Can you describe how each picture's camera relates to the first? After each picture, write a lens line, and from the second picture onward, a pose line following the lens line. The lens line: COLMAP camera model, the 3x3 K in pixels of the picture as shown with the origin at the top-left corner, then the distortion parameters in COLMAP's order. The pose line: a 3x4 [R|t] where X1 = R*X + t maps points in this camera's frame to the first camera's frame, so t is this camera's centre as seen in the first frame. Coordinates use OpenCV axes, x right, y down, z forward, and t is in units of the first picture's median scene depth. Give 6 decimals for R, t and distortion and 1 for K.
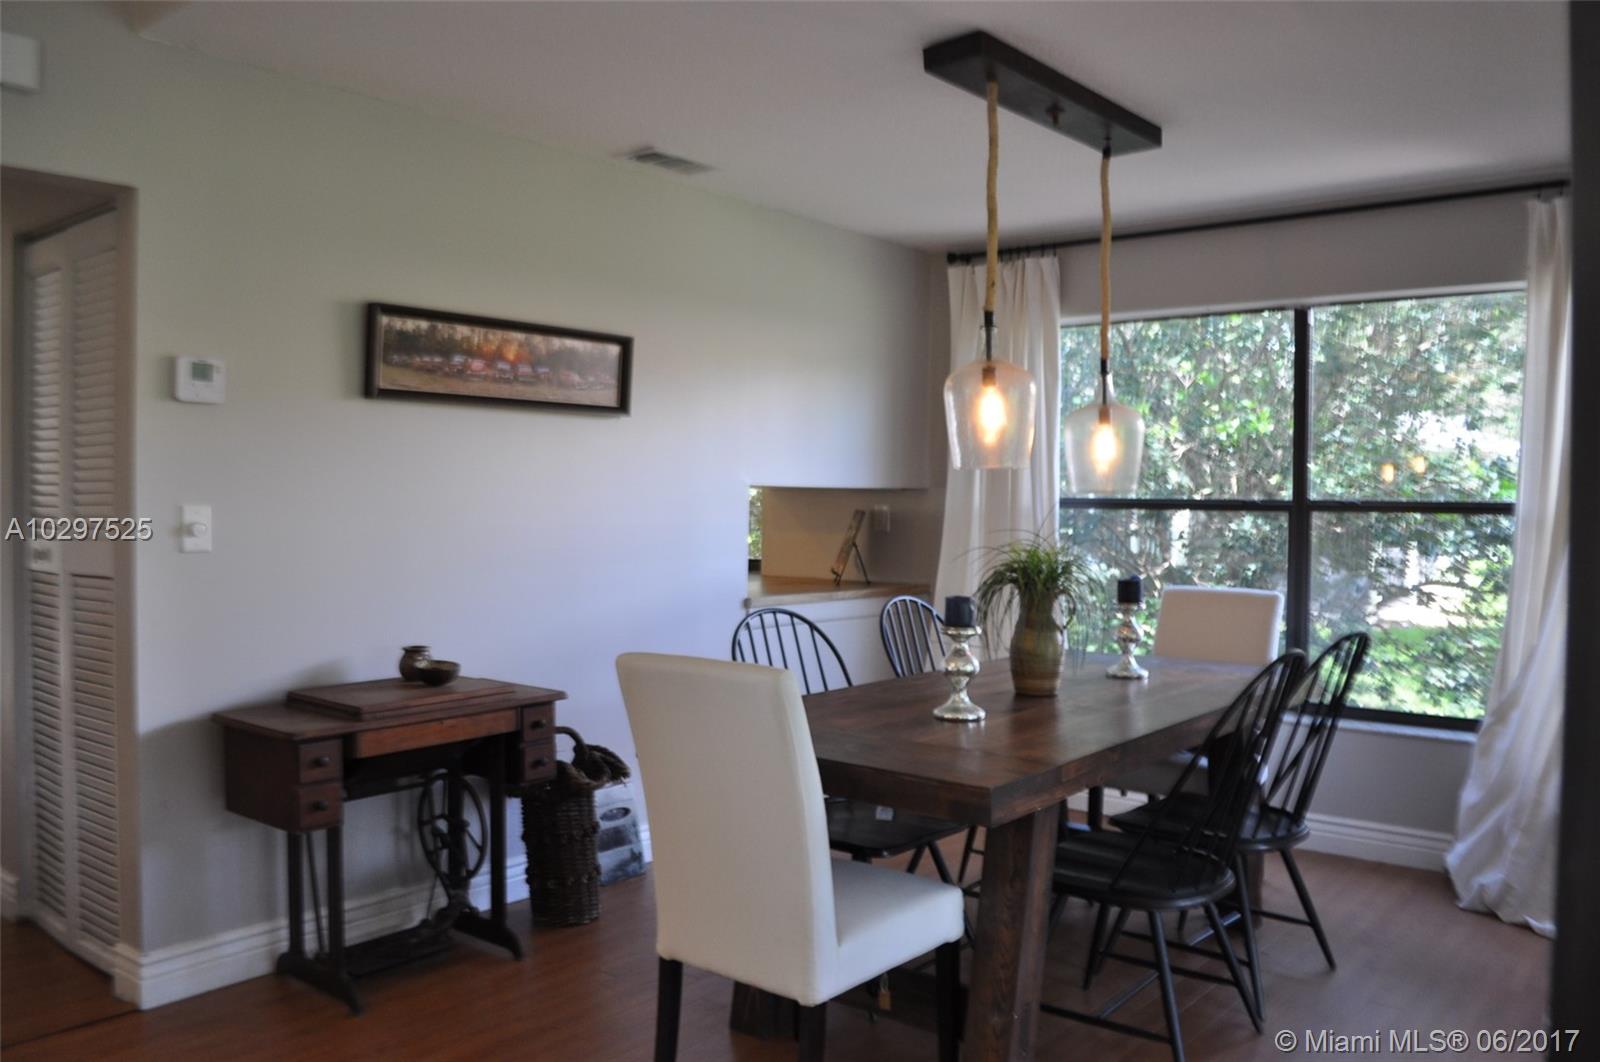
lens RADIAL K [[1272.8, 0, 800.0], [0, 1272.8, 531.0], [0, 0, 1]] dist [-0.071943, 0.006093]
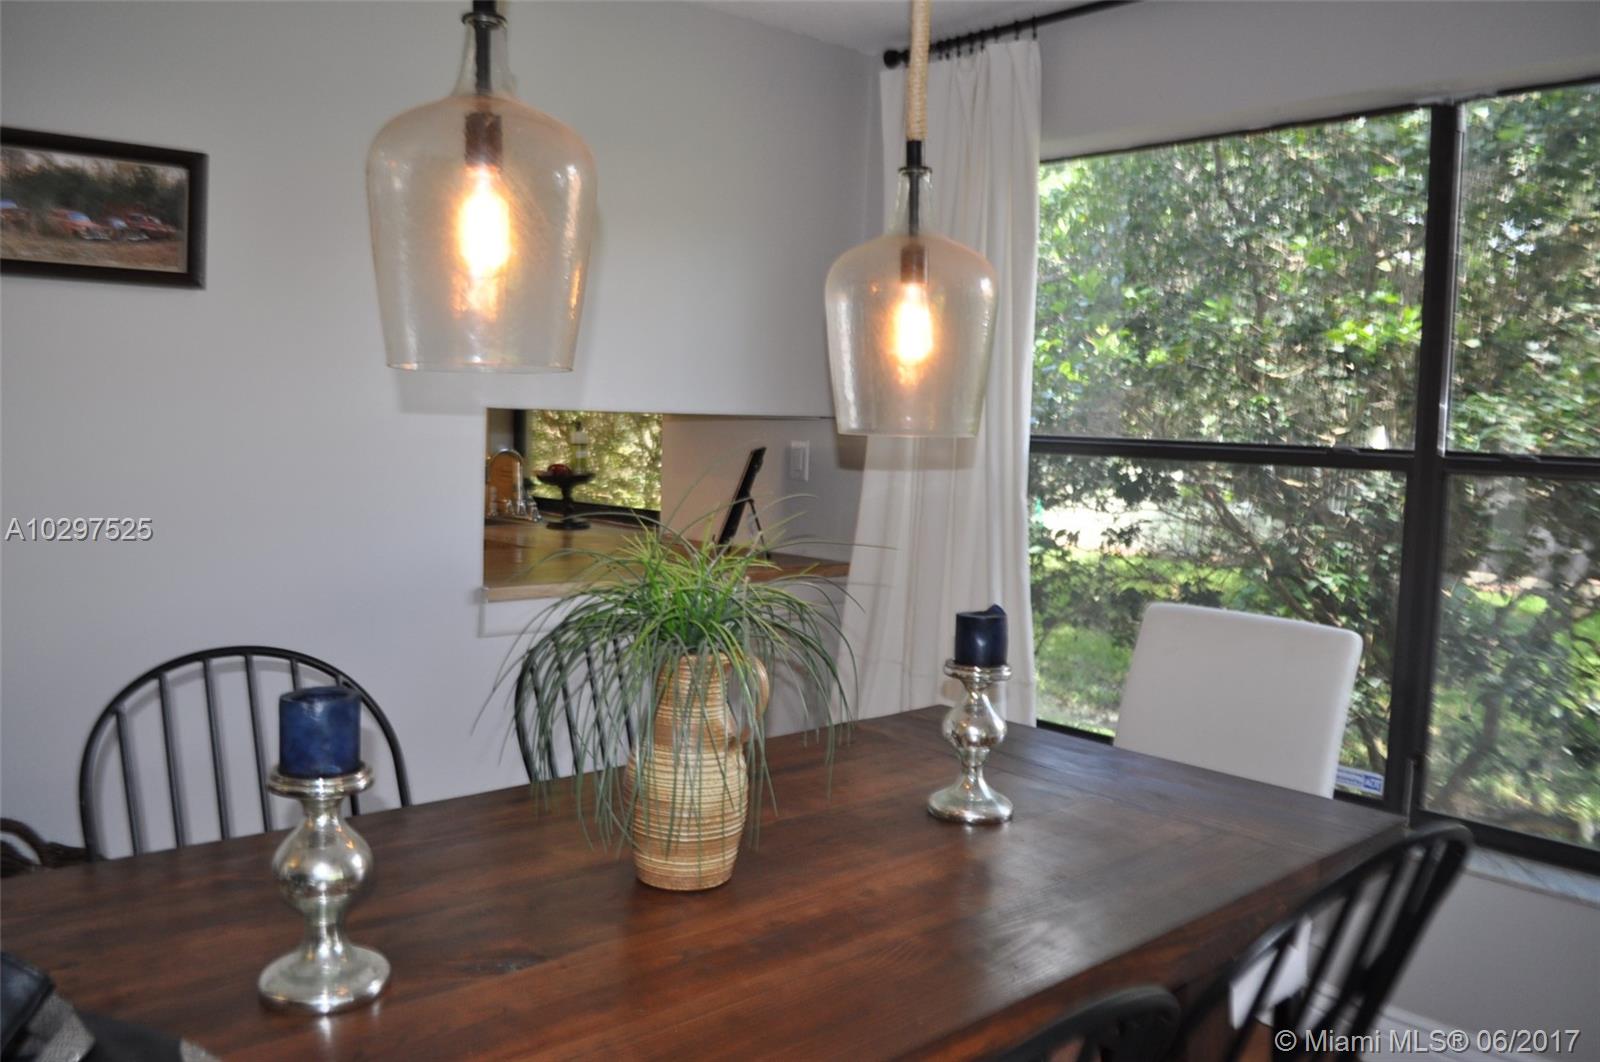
lens RADIAL K [[1264.1, 0, 800.0], [0, 1264.1, 531.0], [0, 0, 1]] dist [-0.112253, 0.001421]
pose [[0.985699, 0.033333, -0.165184, 0.221809], [-0.023777, 0.997945, 0.059495, -0.015646], [0.166828, -0.054716, 0.984467, 0.435803]]
